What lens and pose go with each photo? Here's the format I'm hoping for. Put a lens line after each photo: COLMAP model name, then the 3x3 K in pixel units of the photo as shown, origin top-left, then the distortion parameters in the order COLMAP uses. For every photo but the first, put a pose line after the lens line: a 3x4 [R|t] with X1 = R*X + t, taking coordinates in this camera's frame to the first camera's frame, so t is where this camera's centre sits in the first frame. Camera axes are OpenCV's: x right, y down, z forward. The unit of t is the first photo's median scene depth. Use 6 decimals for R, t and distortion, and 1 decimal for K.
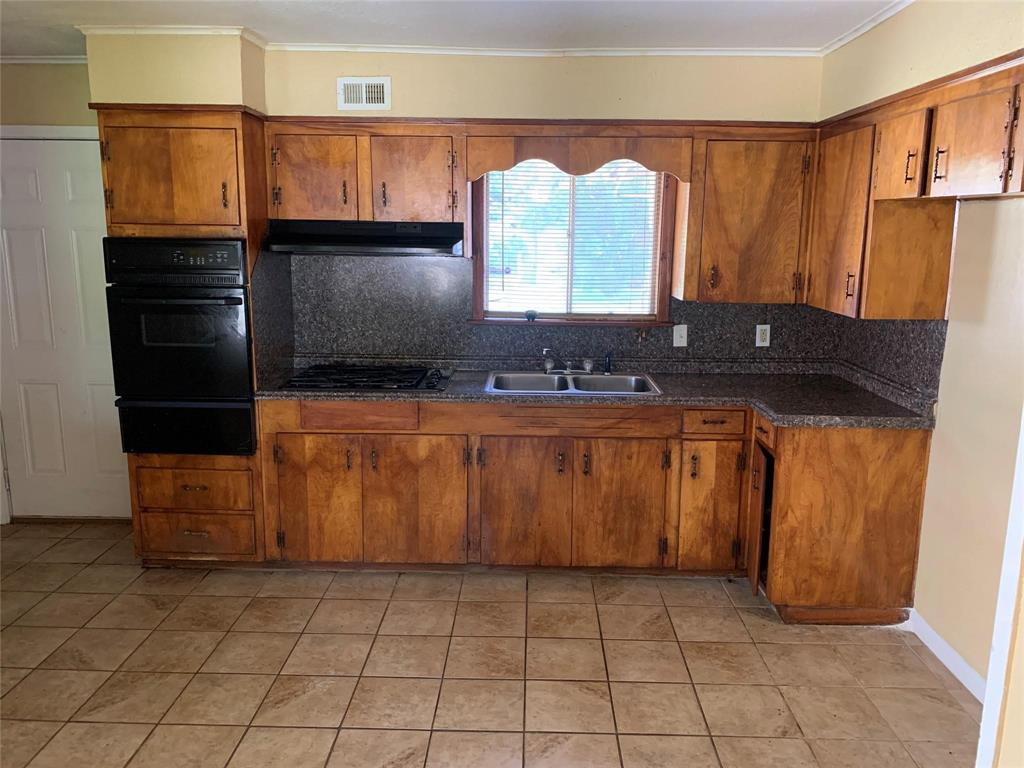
lens RADIAL K [[792.6, 0, 514.0], [0, 792.6, 382.9], [0, 0, 1]] dist [0.053992, -0.045784]
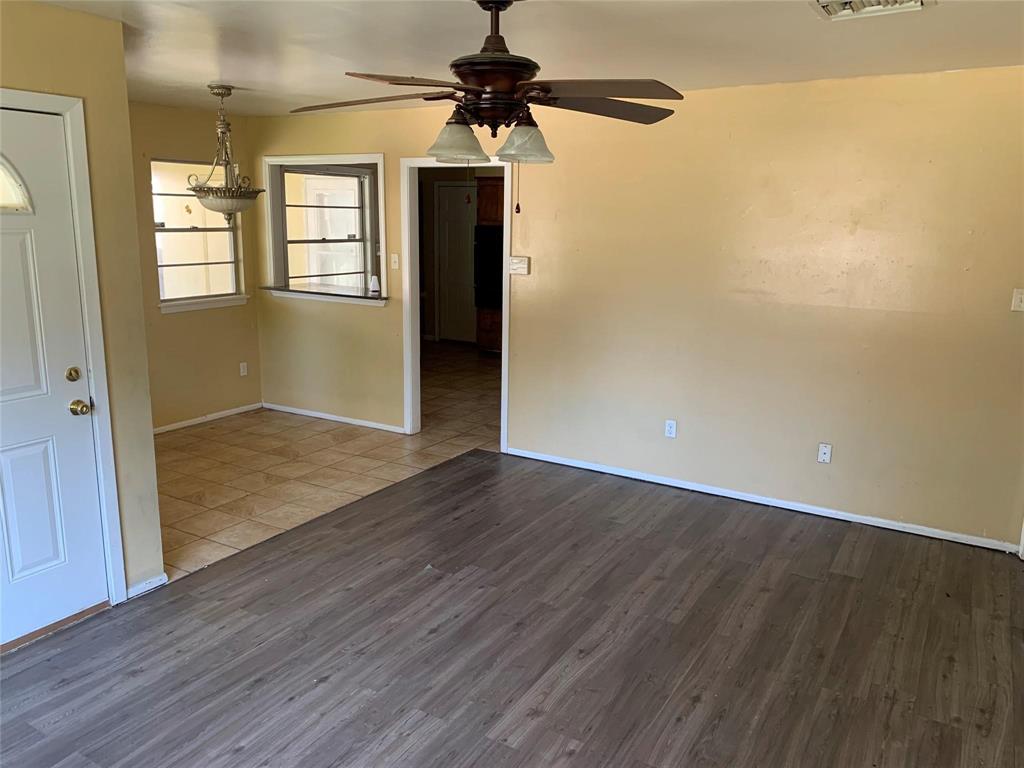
lens RADIAL K [[792.6, 0, 511.7], [0, 792.6, 385.0], [0, 0, 1]] dist [0.053992, -0.045784]
pose [[0.863694, 0.110638, -0.491724, 0.944620], [-0.103283, 0.993757, 0.042183, 0.222820], [0.493321, 0.014354, 0.869729, -1.231775]]
